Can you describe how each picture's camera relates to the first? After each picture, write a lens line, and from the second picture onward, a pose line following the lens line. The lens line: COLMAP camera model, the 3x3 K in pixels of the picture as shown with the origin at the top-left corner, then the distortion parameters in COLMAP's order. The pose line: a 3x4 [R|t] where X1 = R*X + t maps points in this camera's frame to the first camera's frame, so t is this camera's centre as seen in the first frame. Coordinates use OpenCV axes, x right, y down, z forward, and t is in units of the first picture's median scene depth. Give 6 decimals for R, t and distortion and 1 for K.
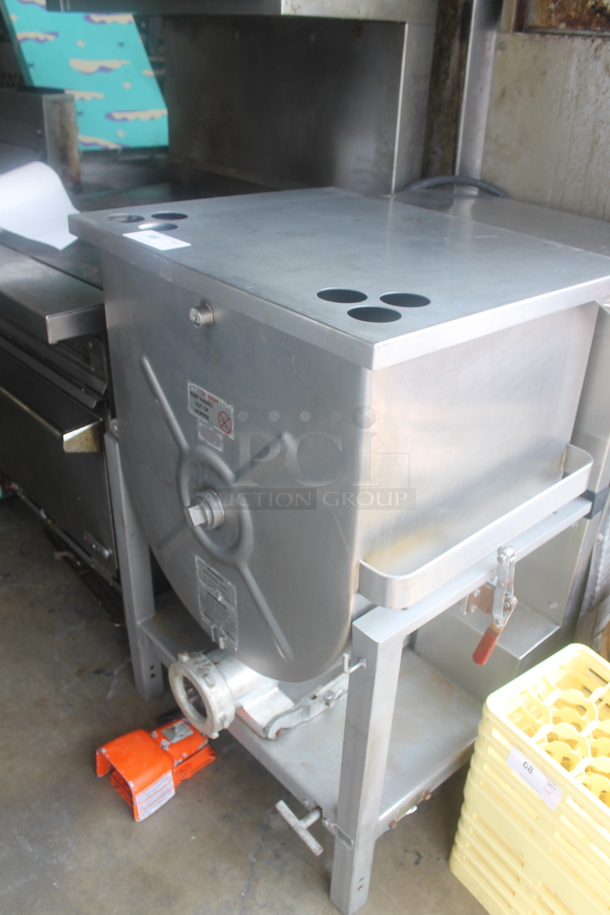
lens RADIAL K [[769.2, 0, 305.4], [0, 769.2, 468.6], [0, 0, 1]] dist [-0.171500, 0.150455]
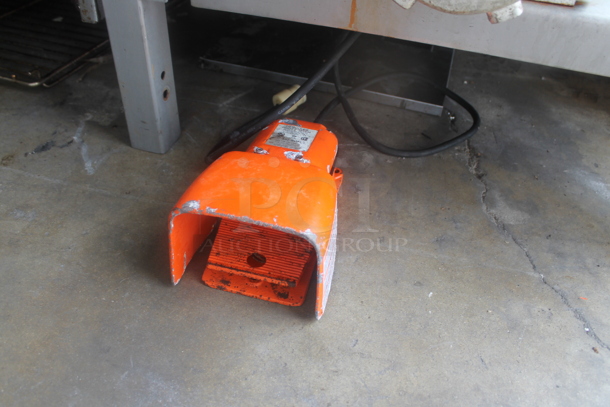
lens RADIAL K [[512.8, 0, 305.0], [0, 512.8, 203.5], [0, 0, 1]] dist [-0.171500, 0.150455]
pose [[0.850733, -0.348798, 0.393182, -0.333113], [0.256415, 0.928433, 0.268819, 0.321889], [-0.458807, -0.127876, 0.879286, 0.735854]]
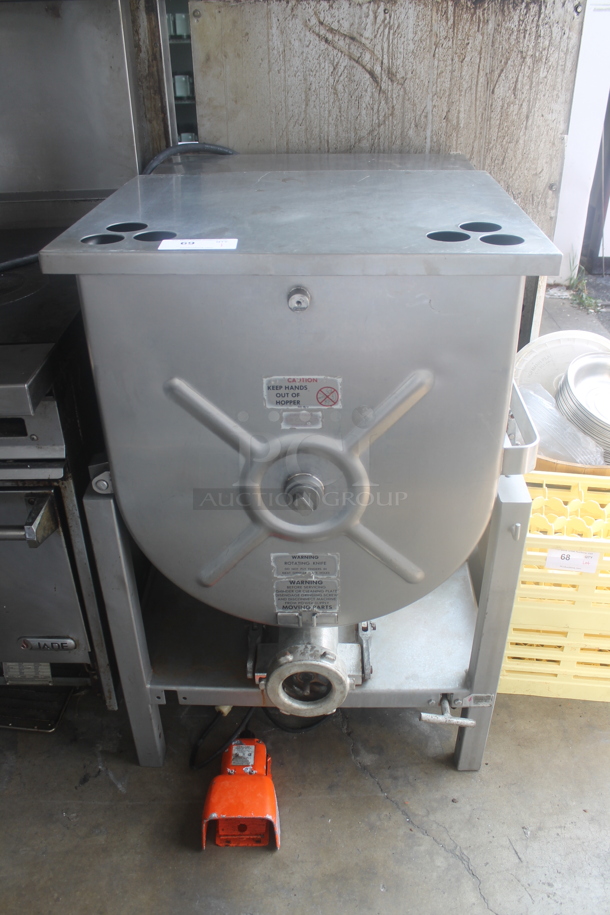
lens RADIAL K [[769.2, 0, 305.4], [0, 769.2, 468.6], [0, 0, 1]] dist [-0.171500, 0.150455]
pose [[0.685360, -0.427464, 0.589540, -0.558656], [0.406873, 0.896208, 0.176819, -0.121340], [-0.603934, 0.118683, 0.788148, 0.164050]]
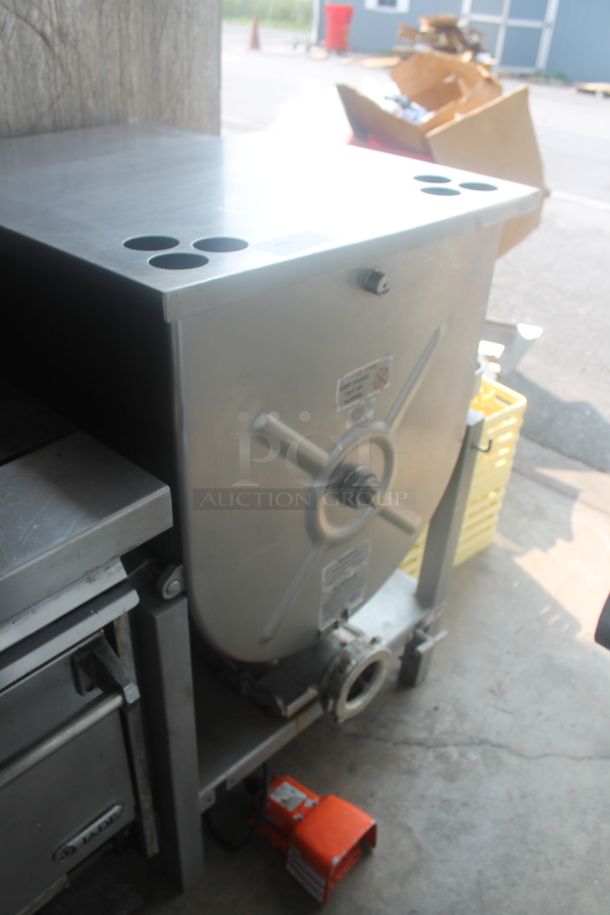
lens RADIAL K [[769.2, 0, 305.4], [0, 769.2, 468.6], [0, 0, 1]] dist [-0.171500, 0.150455]
pose [[-0.075476, -0.593095, 0.801587, -0.686856], [0.472614, 0.686573, 0.552497, -0.410253], [-0.878031, 0.420542, 0.228485, 0.663116]]
